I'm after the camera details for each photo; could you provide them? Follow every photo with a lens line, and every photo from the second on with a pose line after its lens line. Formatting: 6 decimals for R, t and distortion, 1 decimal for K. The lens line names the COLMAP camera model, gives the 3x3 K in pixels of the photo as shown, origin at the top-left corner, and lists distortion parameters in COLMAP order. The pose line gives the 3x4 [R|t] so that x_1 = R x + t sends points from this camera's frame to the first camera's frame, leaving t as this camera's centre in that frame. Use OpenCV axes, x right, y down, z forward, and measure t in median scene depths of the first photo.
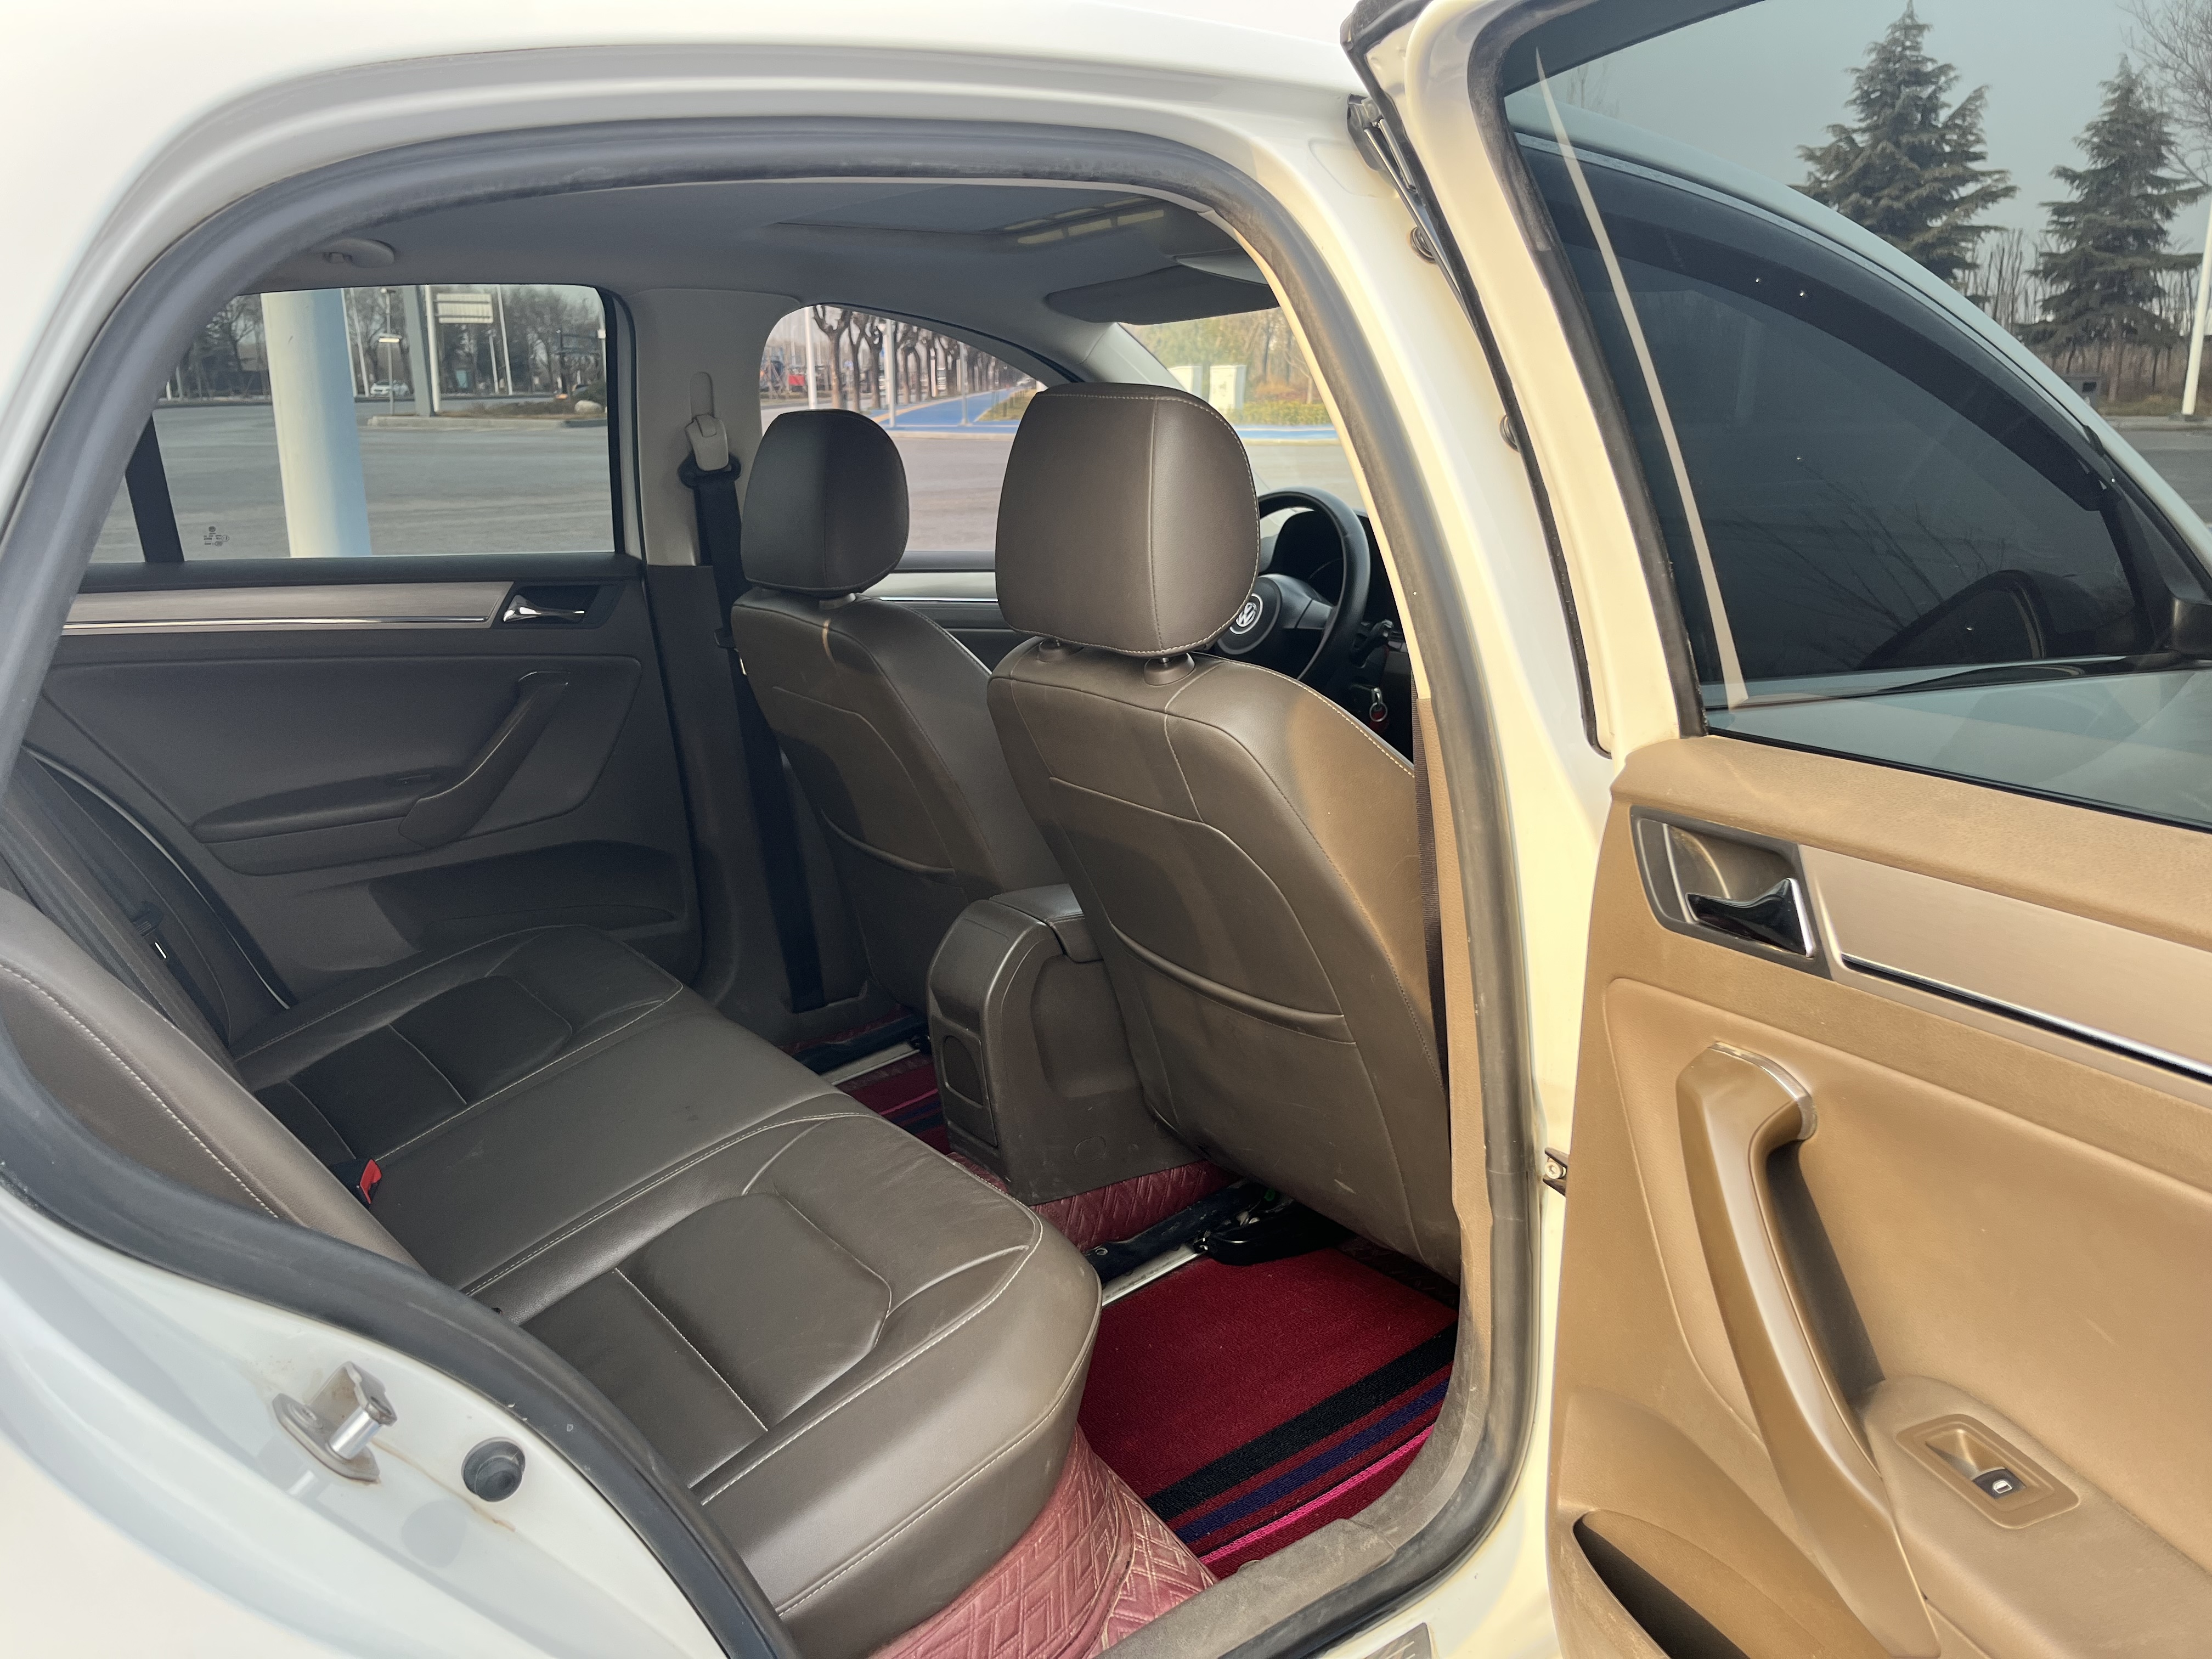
lens RADIAL K [[1688.7, 0, 1098.6], [0, 1688.7, 824.7], [0, 0, 1]] dist [0.042319, -0.067762]
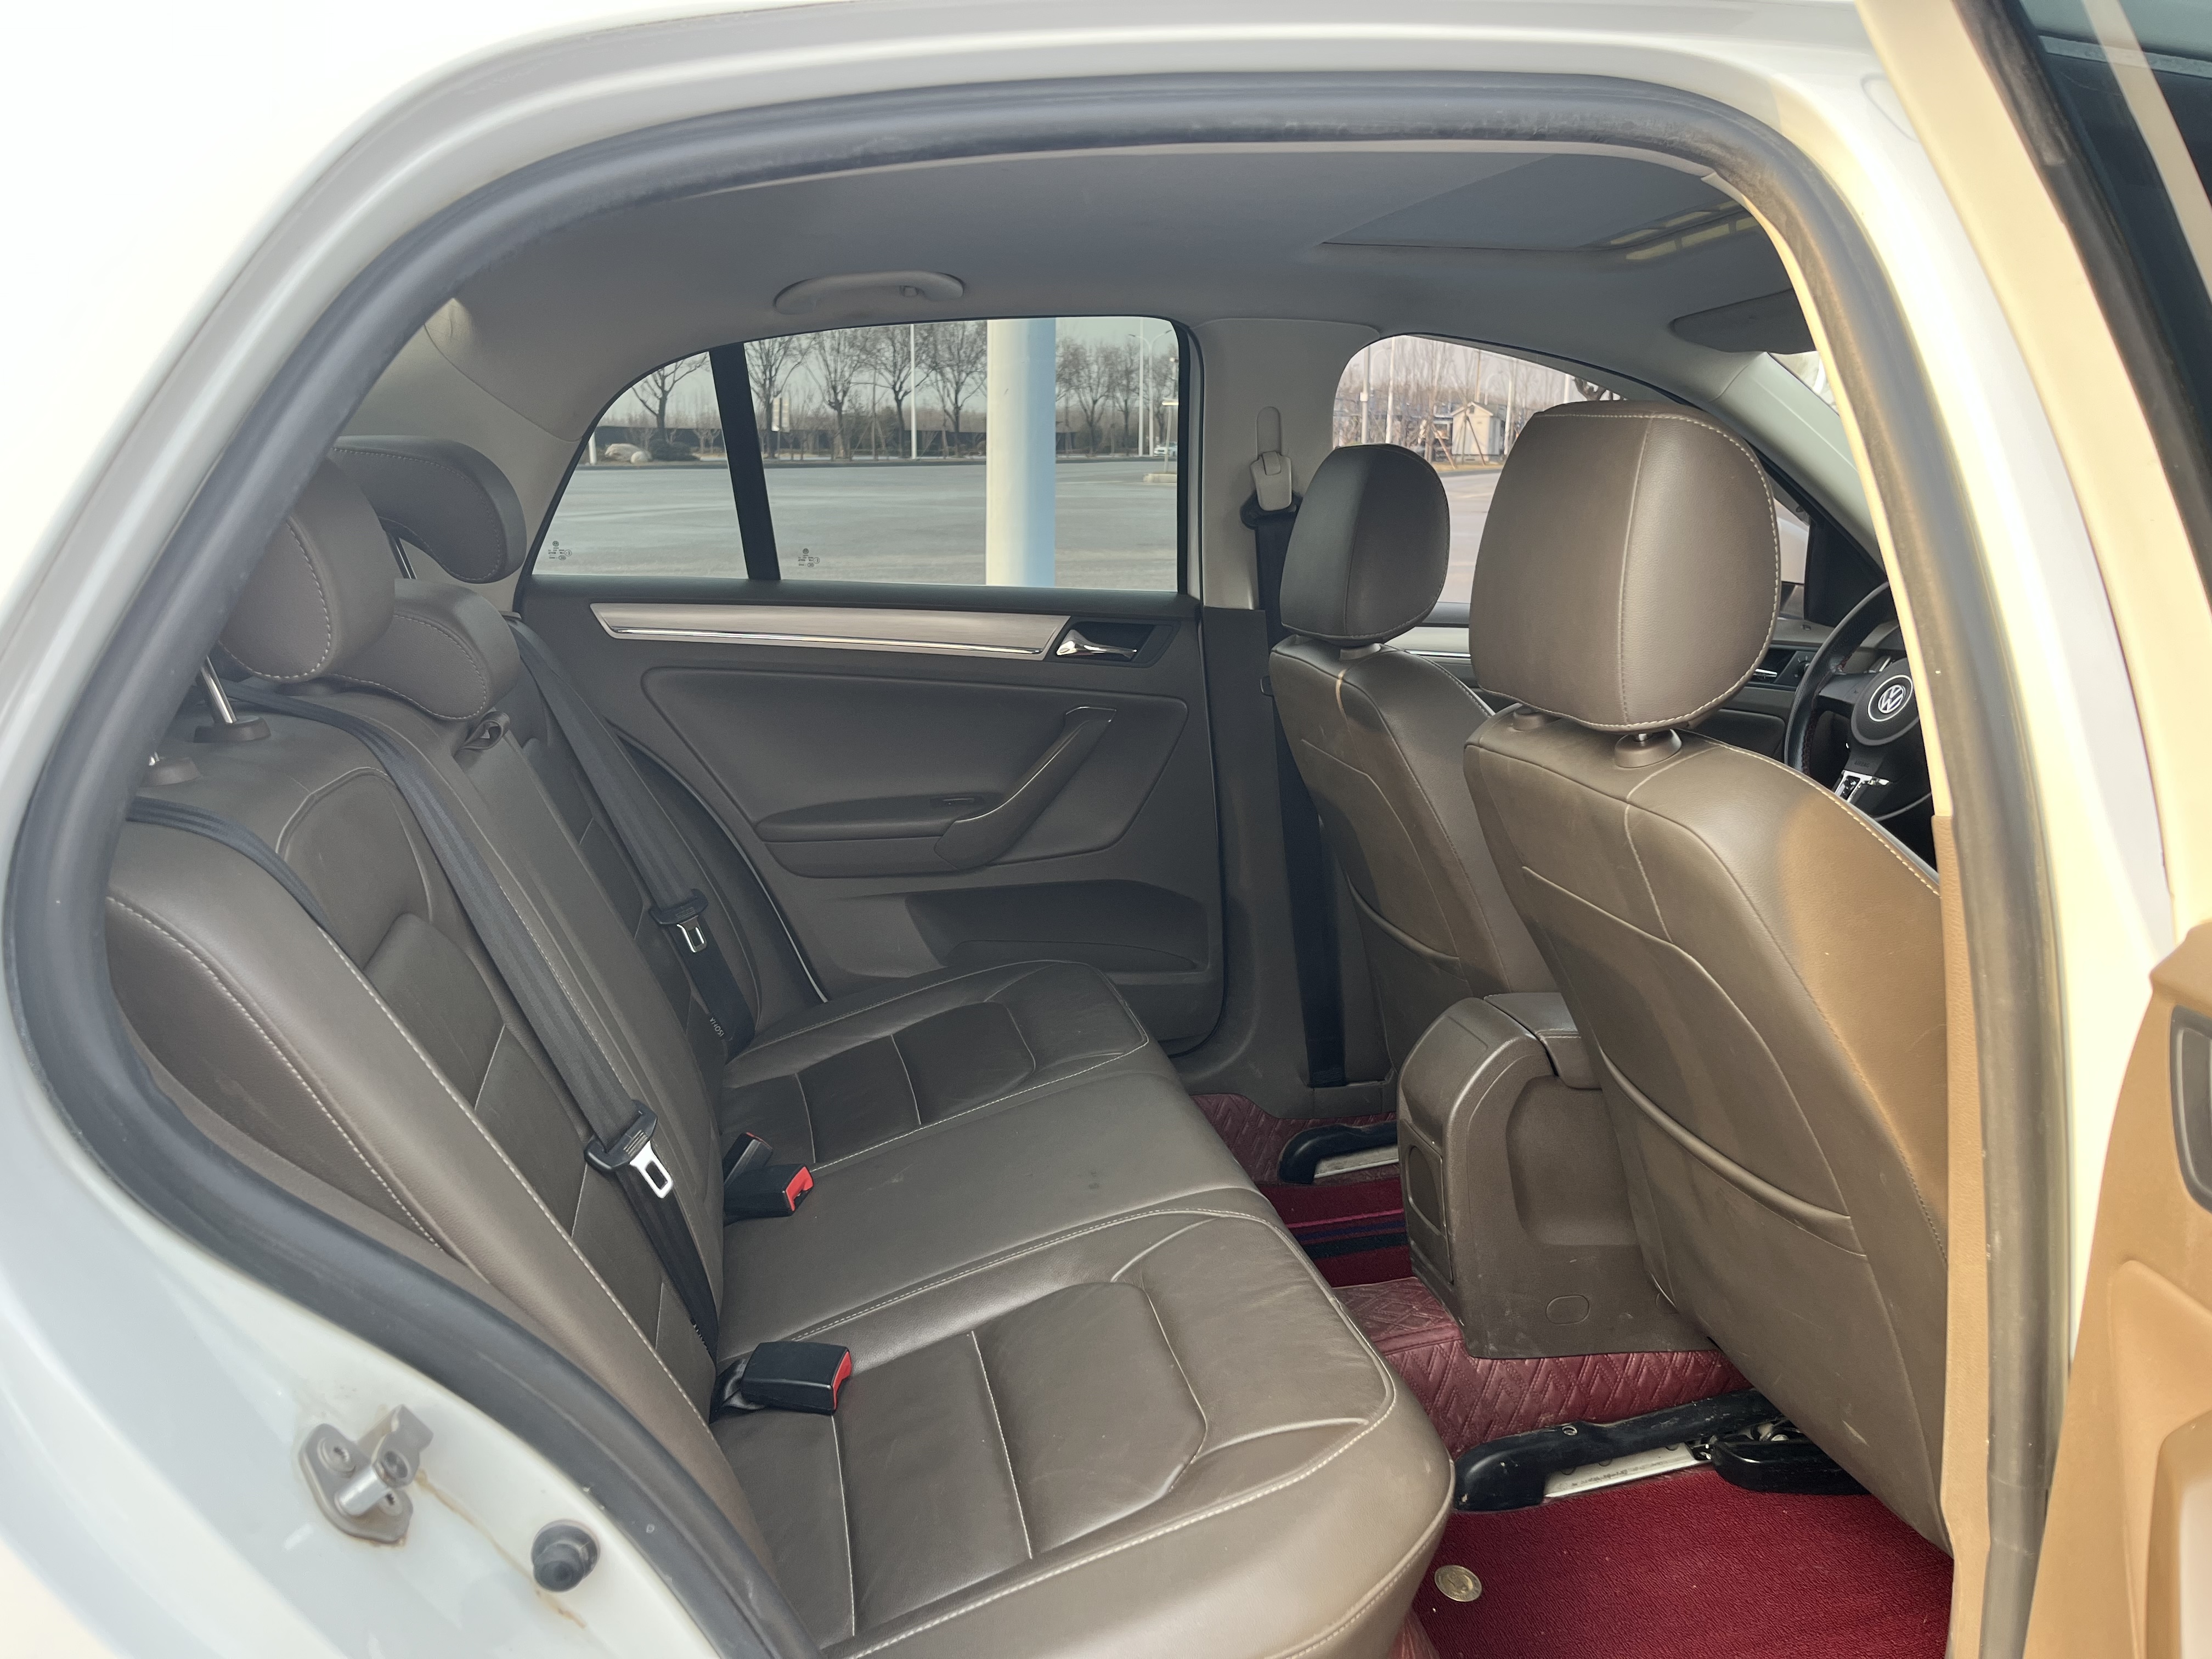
lens RADIAL K [[1684.0, 0, 1090.2], [0, 1684.0, 837.3], [0, 0, 1]] dist [0.064864, -0.092942]
pose [[0.909086, 0.104385, -0.403320, 0.116875], [-0.115328, 0.993323, -0.002865, -0.015807], [0.400328, 0.049118, 0.915054, 0.135311]]
